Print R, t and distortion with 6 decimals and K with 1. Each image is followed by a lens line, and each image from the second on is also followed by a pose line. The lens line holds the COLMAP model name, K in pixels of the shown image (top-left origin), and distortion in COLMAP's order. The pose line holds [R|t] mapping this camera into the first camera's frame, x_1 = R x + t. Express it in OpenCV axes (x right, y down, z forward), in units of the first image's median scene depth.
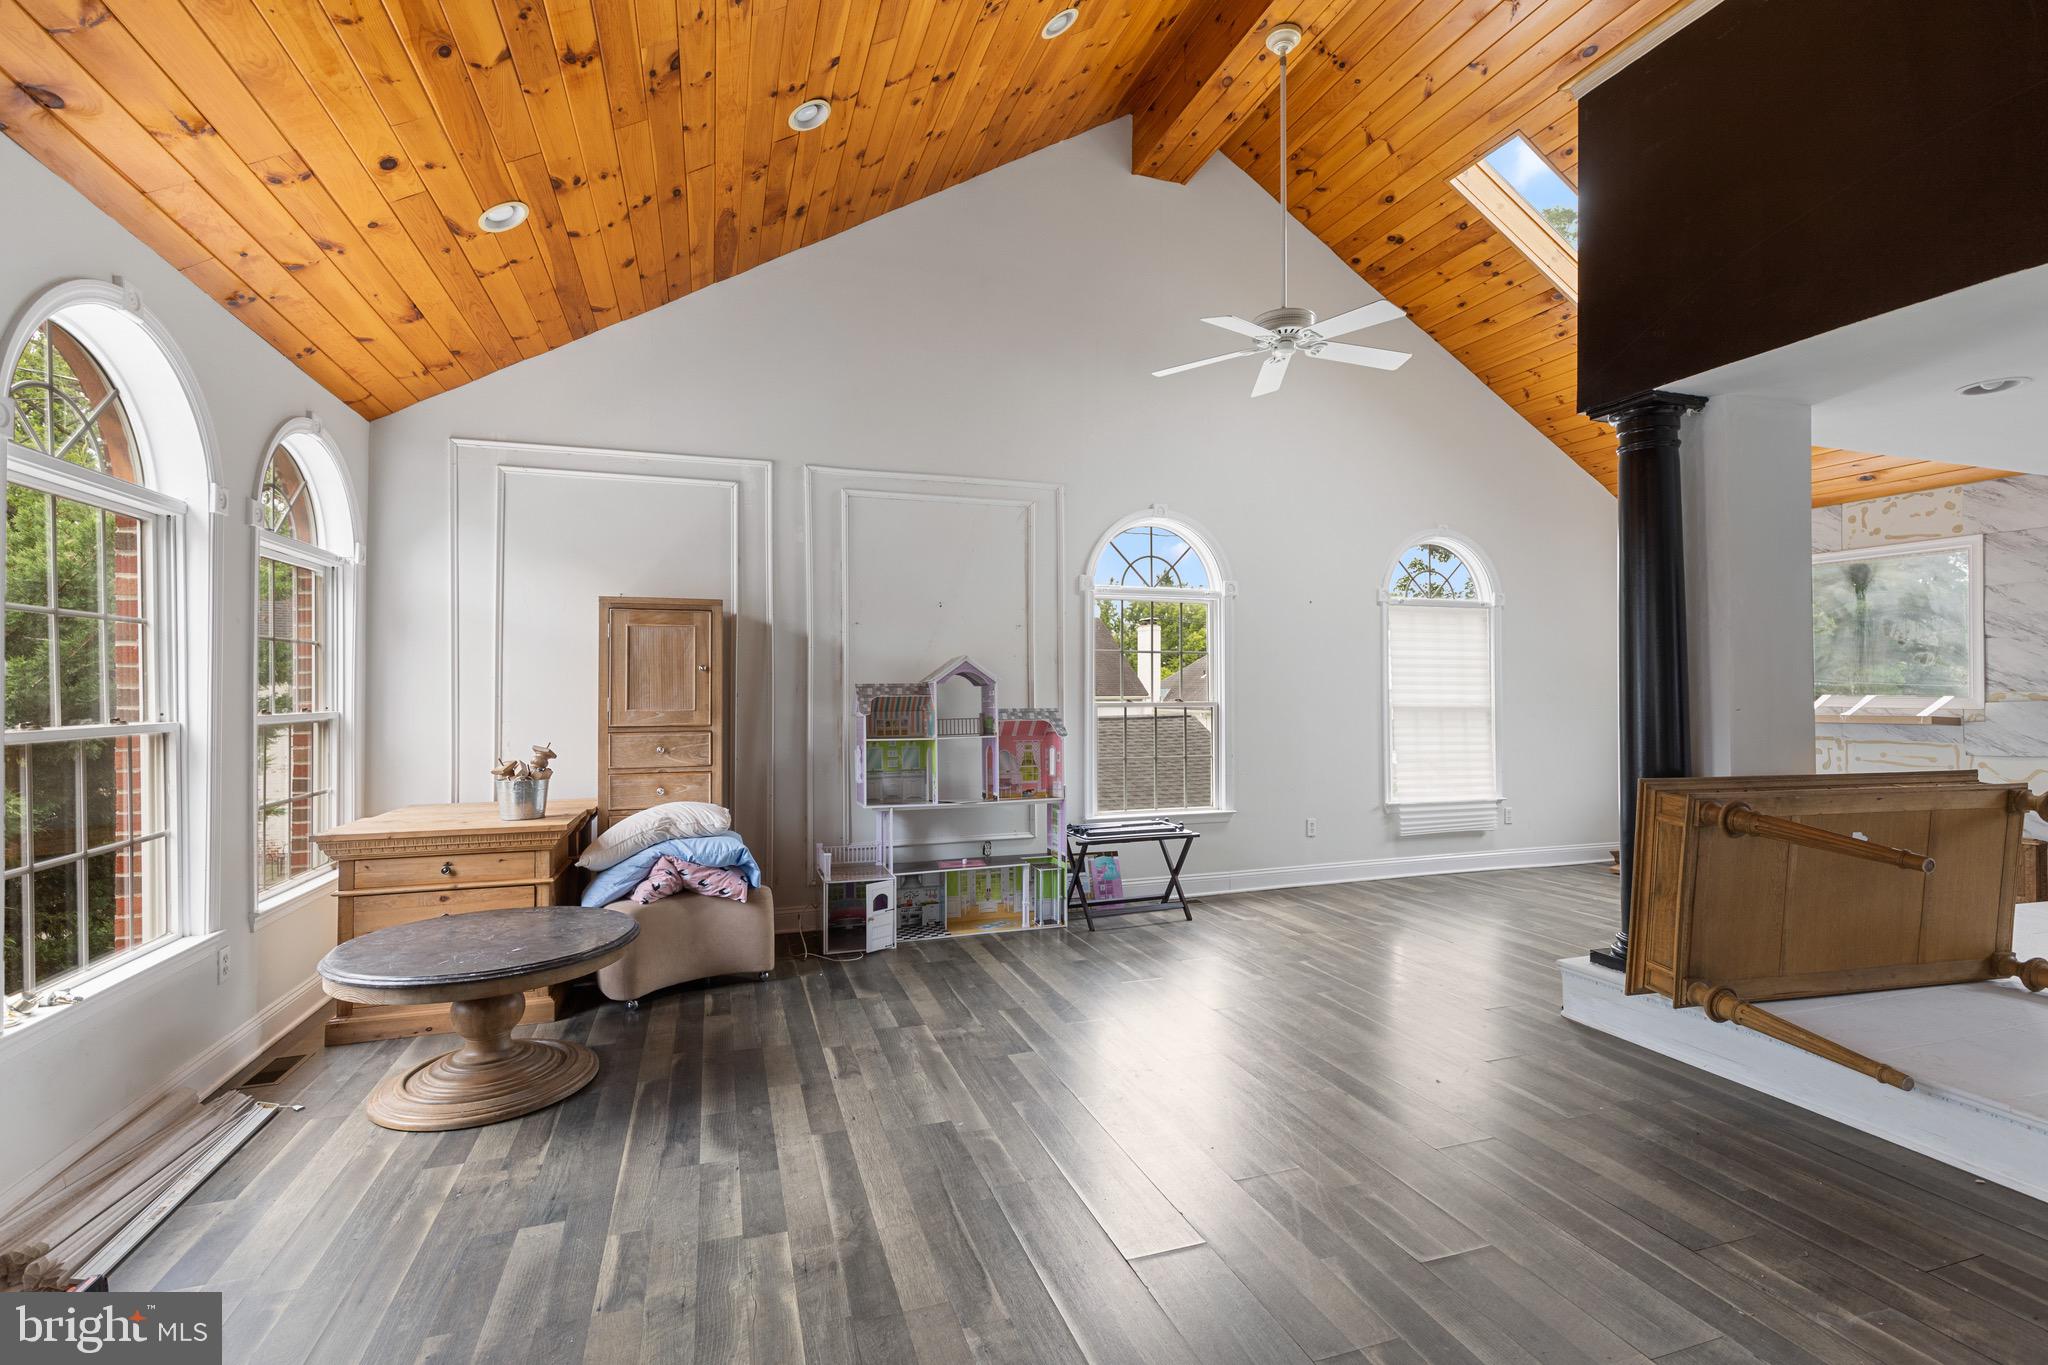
lens RADIAL K [[934.5, 0, 1022.4], [0, 934.5, 677.7], [0, 0, 1]] dist [0.012005, -0.002656]
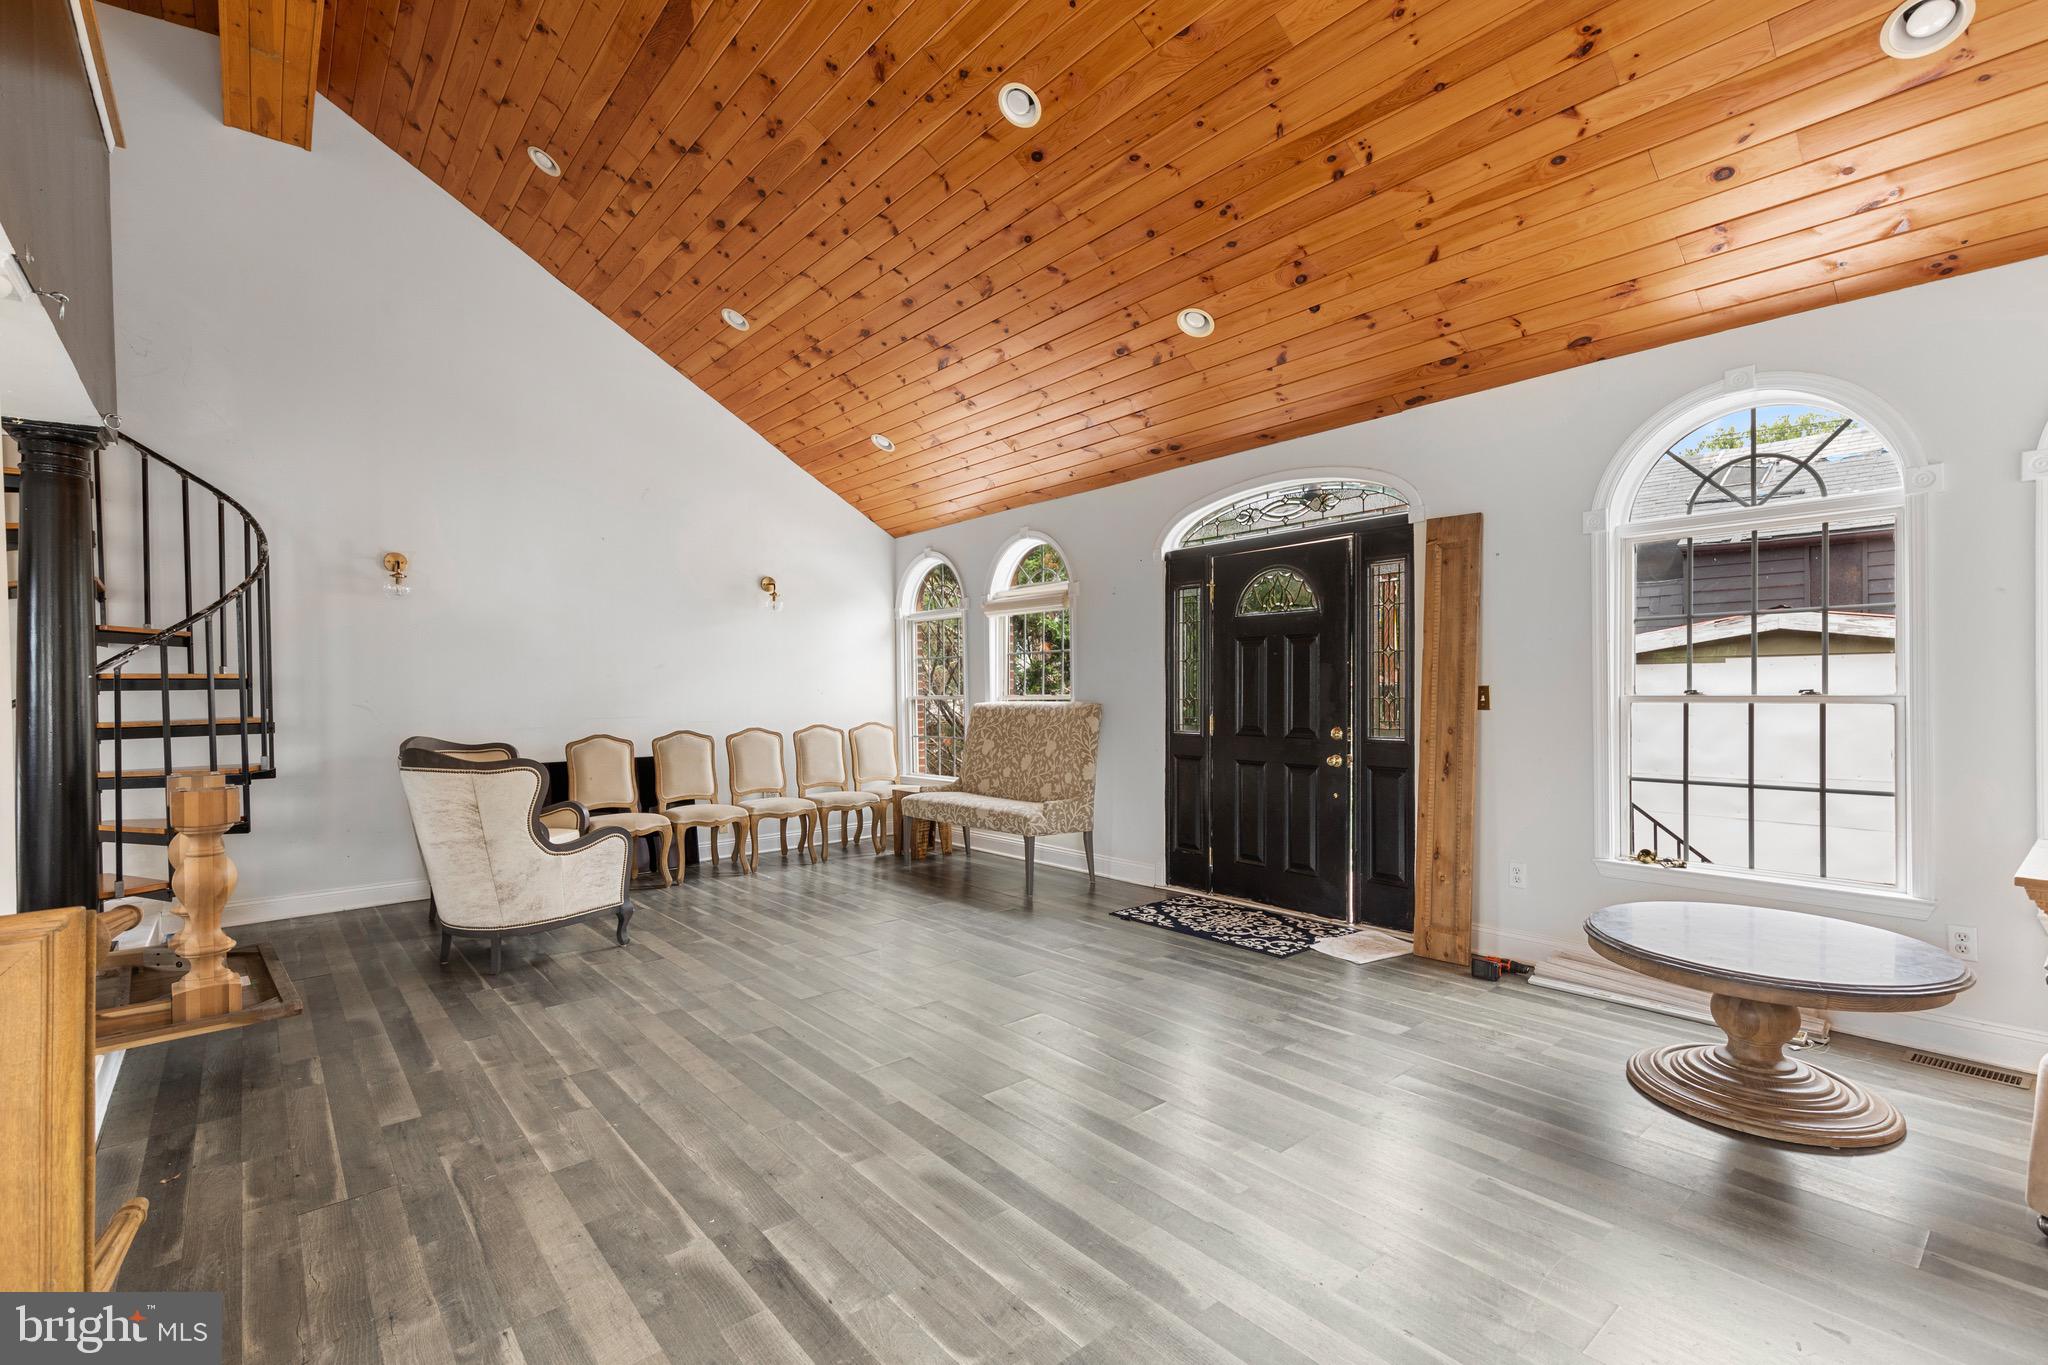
lens RADIAL K [[934.5, 0, 1042.6], [0, 934.5, 691.2], [0, 0, 1]] dist [0.012005, -0.002656]
pose [[-0.928985, 0.022147, -0.369455, 0.295229], [0.023753, 0.999718, 0.000202, 0.012751], [0.369355, -0.008588, -0.929249, 1.134413]]
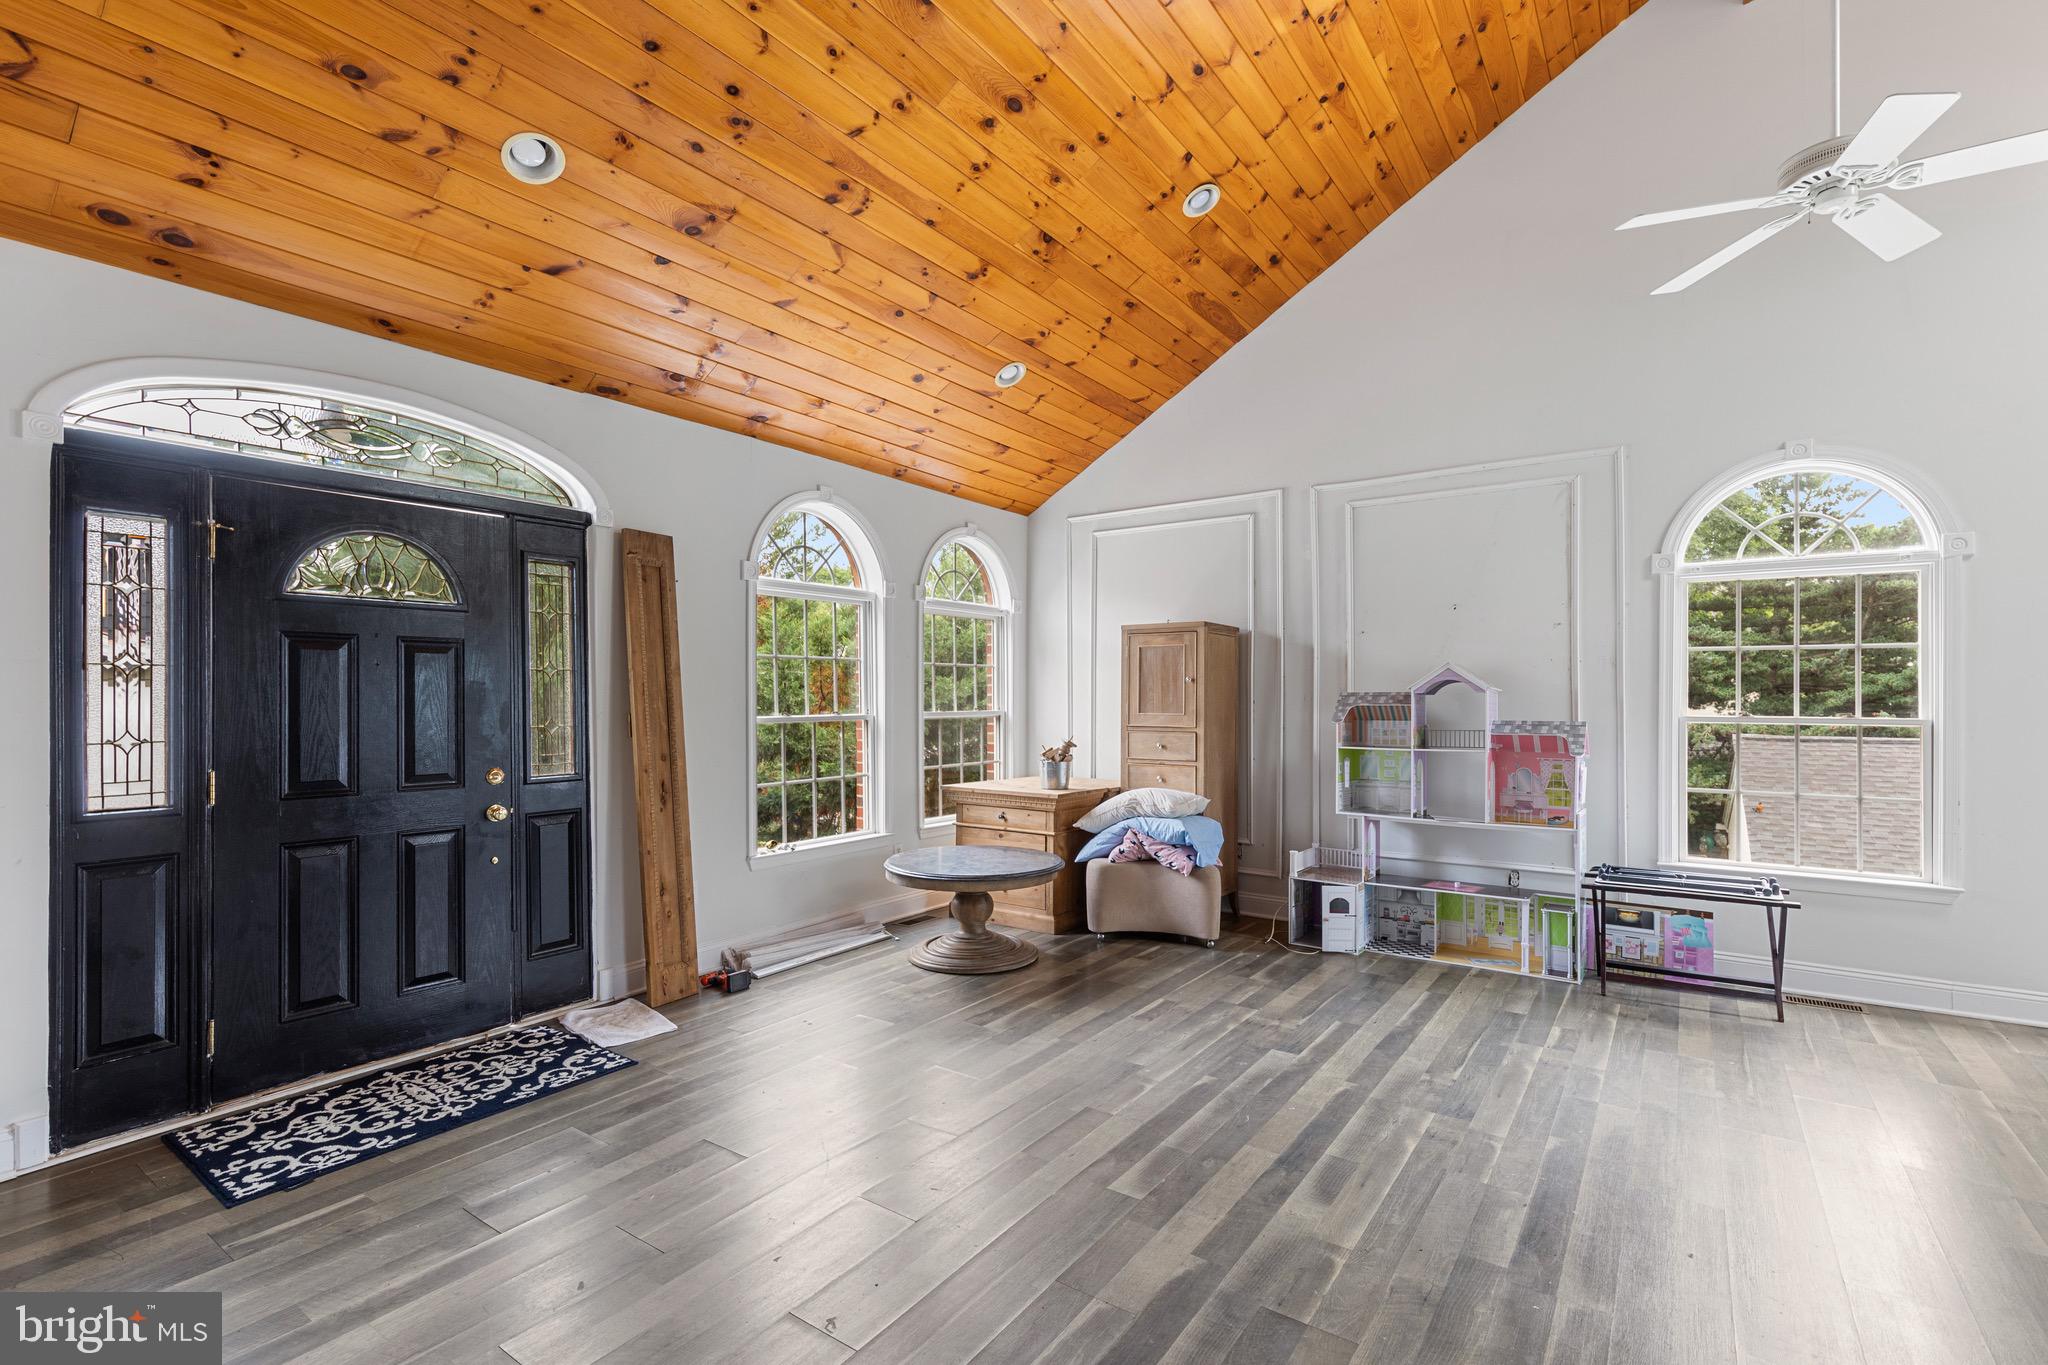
lens RADIAL K [[934.5, 0, 1014.1], [0, 934.5, 689.5], [0, 0, 1]] dist [0.012005, -0.002656]
pose [[0.581266, -0.000221, -0.813714, 0.503807], [0.008185, 0.999951, 0.005575, -0.006196], [0.813672, -0.009901, 0.581239, 0.119984]]
